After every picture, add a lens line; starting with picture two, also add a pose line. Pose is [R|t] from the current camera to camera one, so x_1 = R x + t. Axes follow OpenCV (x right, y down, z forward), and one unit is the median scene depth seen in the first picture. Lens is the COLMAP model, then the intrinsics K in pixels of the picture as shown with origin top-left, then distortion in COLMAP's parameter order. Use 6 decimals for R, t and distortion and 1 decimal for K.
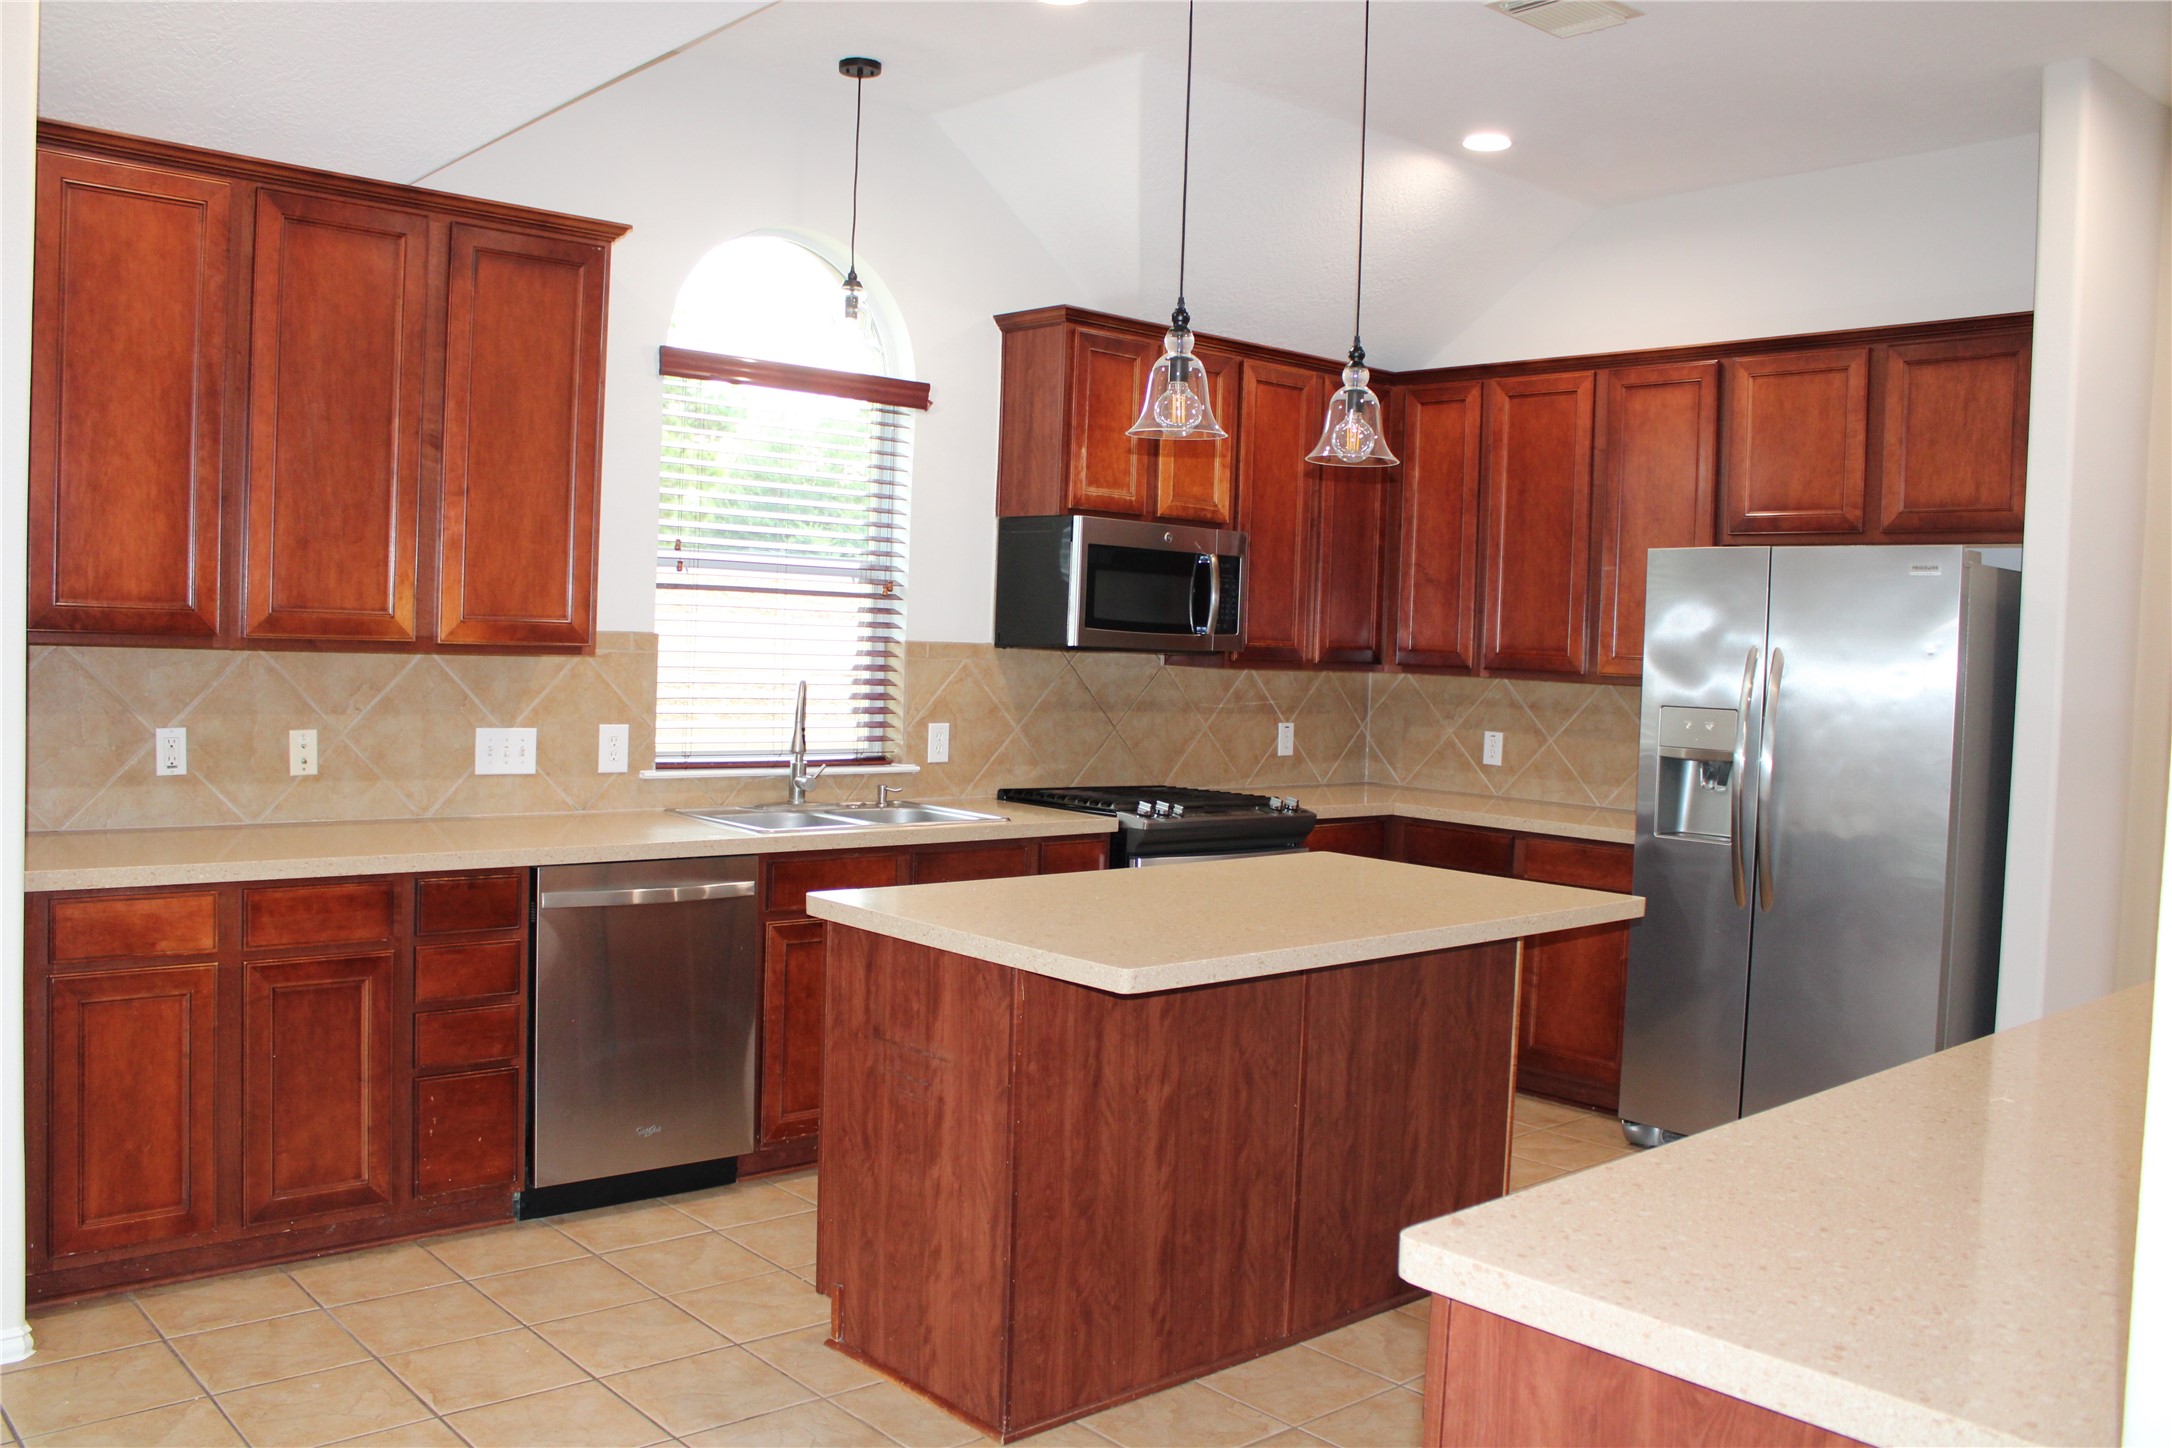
lens RADIAL K [[1791.3, 0, 1059.7], [0, 1791.3, 717.9], [0, 0, 1]] dist [-0.168649, 0.152248]
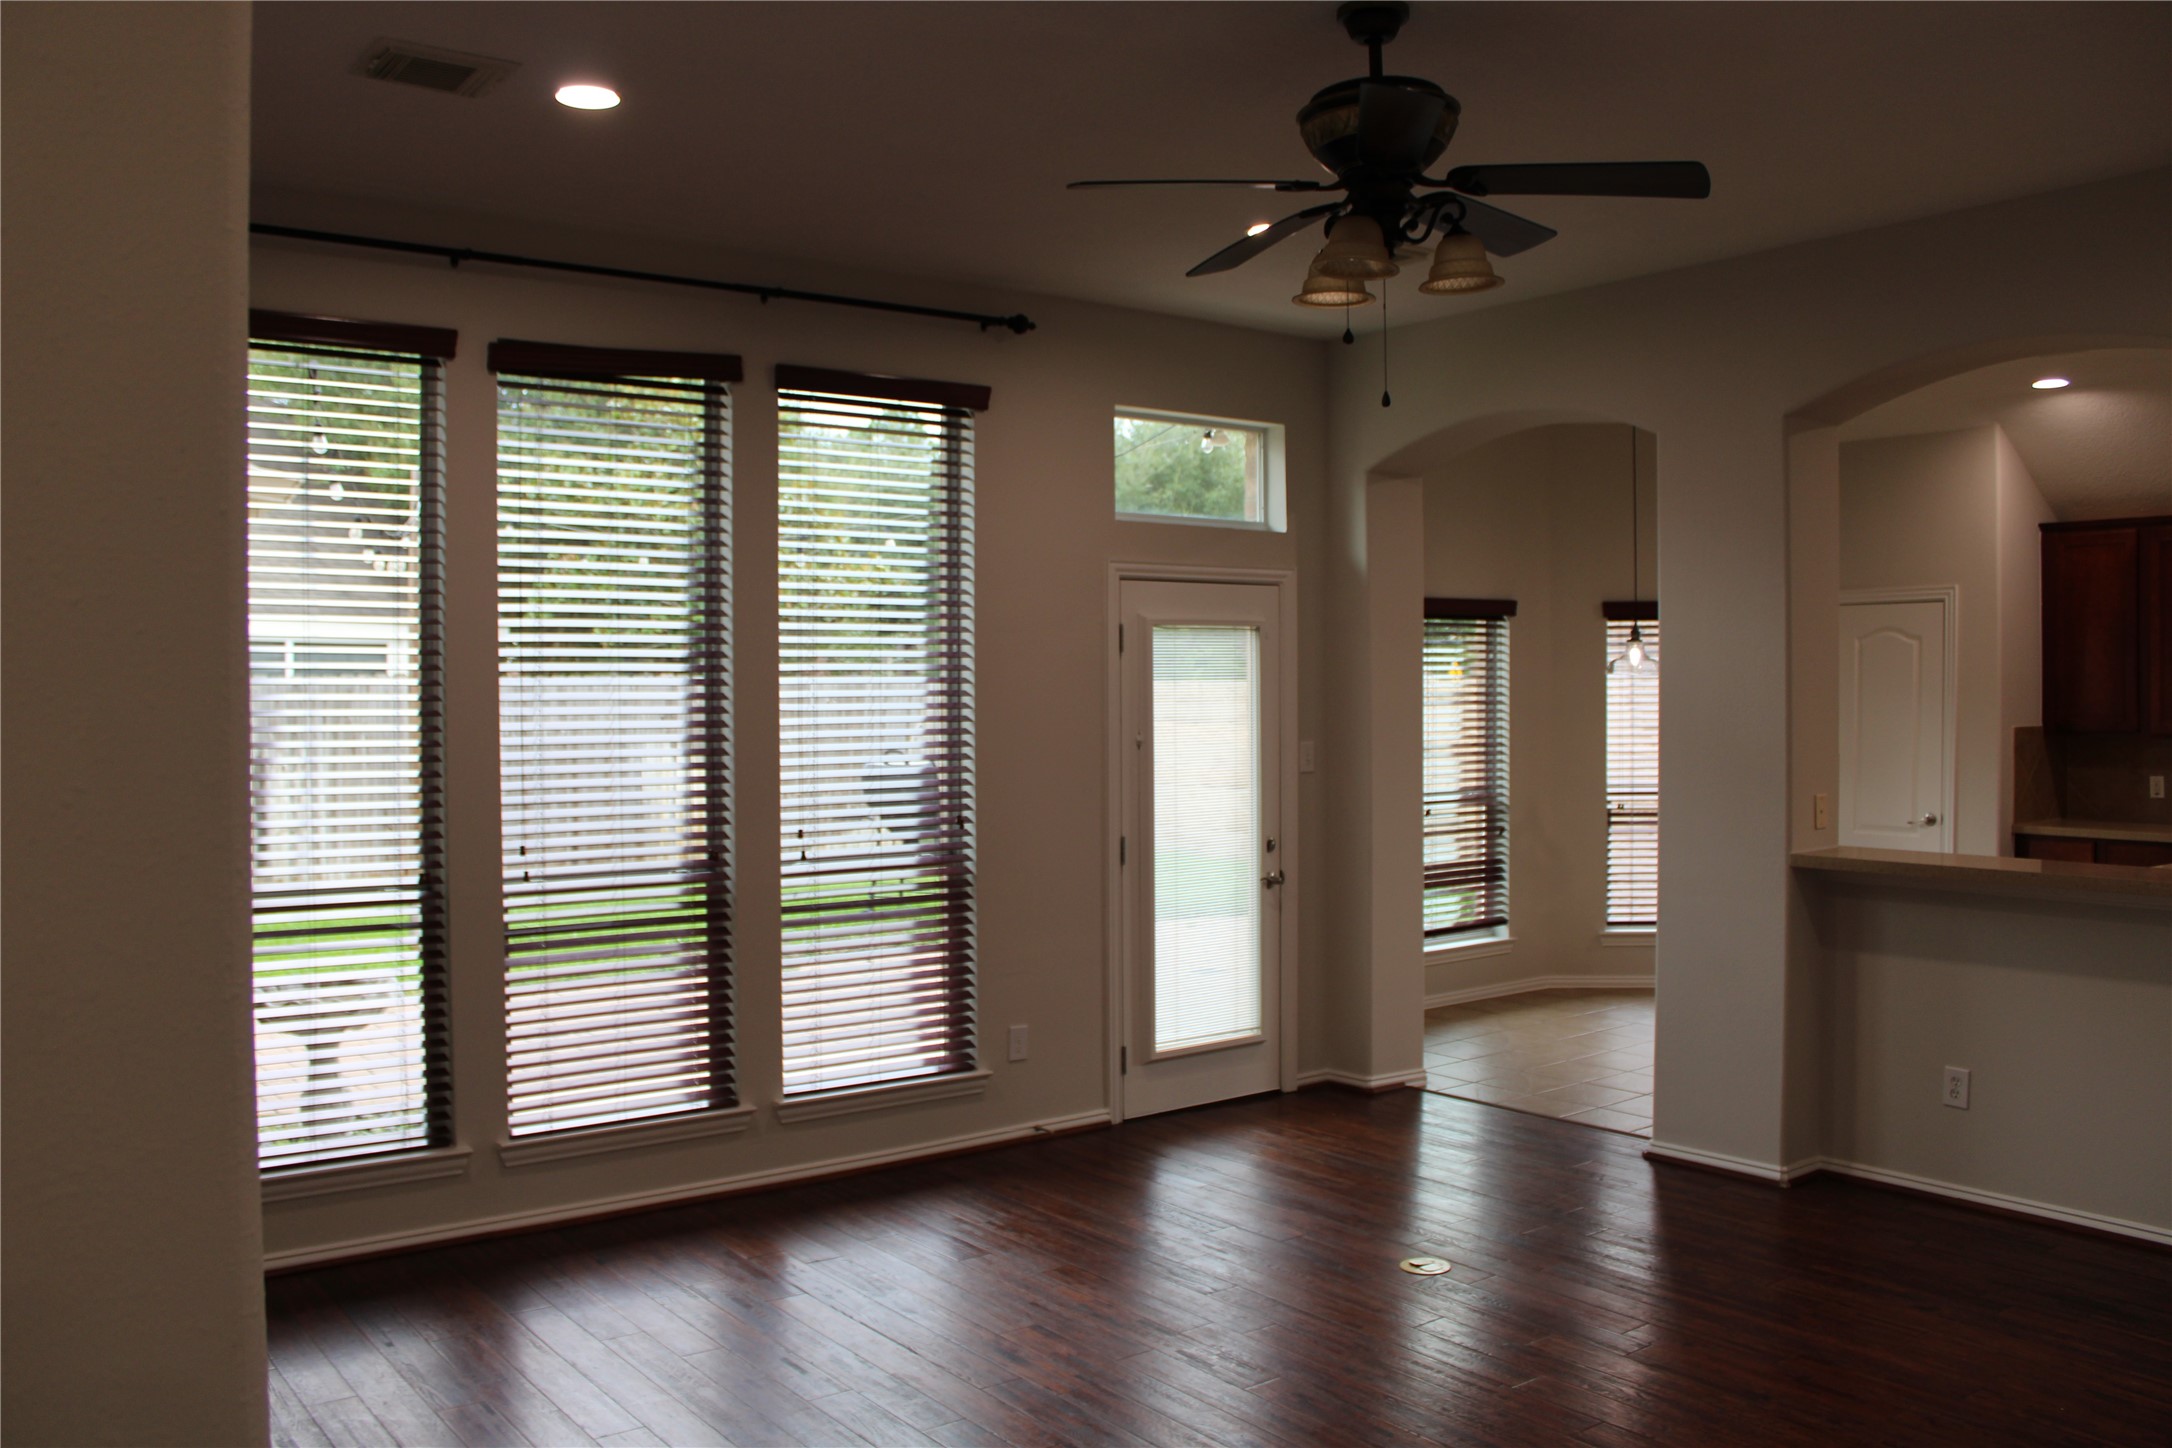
lens RADIAL K [[1791.3, 0, 1059.7], [0, 1791.3, 717.9], [0, 0, 1]] dist [-0.168649, 0.152248]
pose [[-0.074796, -0.016564, -0.997061, 1.429979], [-0.041235, 0.999058, -0.013504, 0.015467], [0.996346, 0.040103, -0.075408, -0.167563]]
